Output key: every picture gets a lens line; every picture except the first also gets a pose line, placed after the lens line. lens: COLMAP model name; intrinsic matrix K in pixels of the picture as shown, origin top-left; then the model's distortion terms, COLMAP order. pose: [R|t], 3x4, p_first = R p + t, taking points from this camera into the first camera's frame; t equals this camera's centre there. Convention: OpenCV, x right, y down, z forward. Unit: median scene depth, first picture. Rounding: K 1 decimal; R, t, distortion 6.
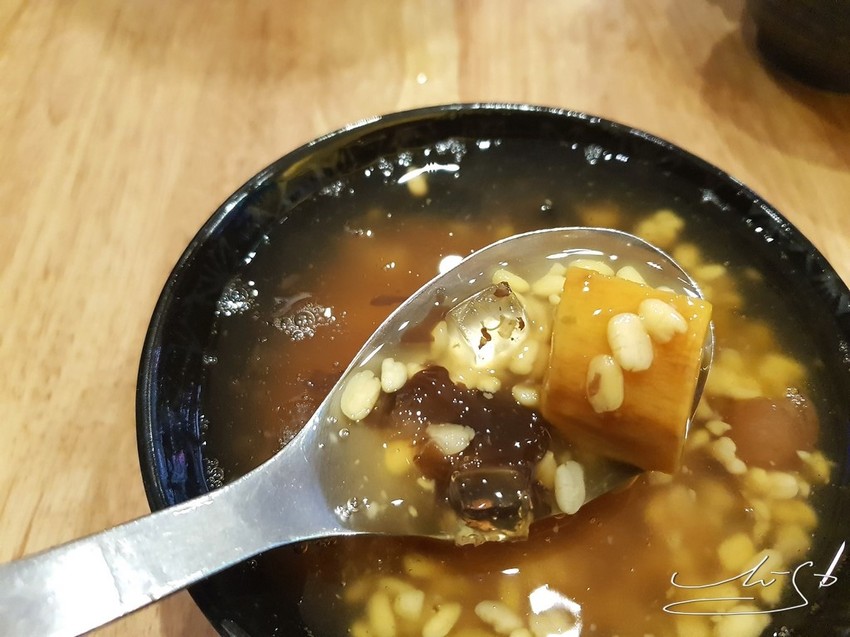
lens RADIAL K [[699.9, 0, 425.0], [0, 699.9, 318.5], [0, 0, 1]] dist [-0.044455, -0.008901]
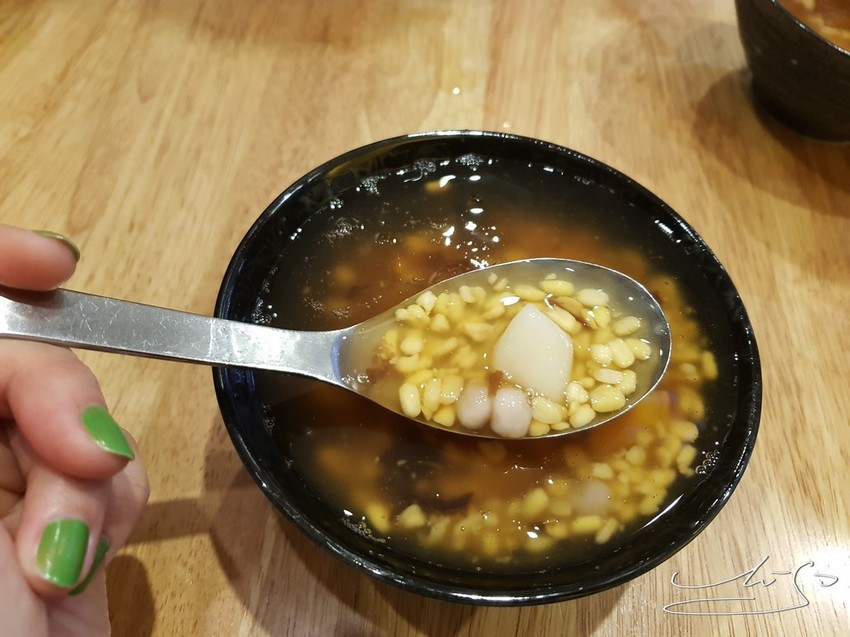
lens RADIAL K [[699.9, 0, 425.0], [0, 699.9, 318.5], [0, 0, 1]] dist [-0.044455, -0.008901]
pose [[0.993693, 0.105696, -0.037444, 0.035905], [-0.104602, 0.994060, 0.030063, 0.005195], [0.040399, -0.025956, 0.998846, -0.208480]]
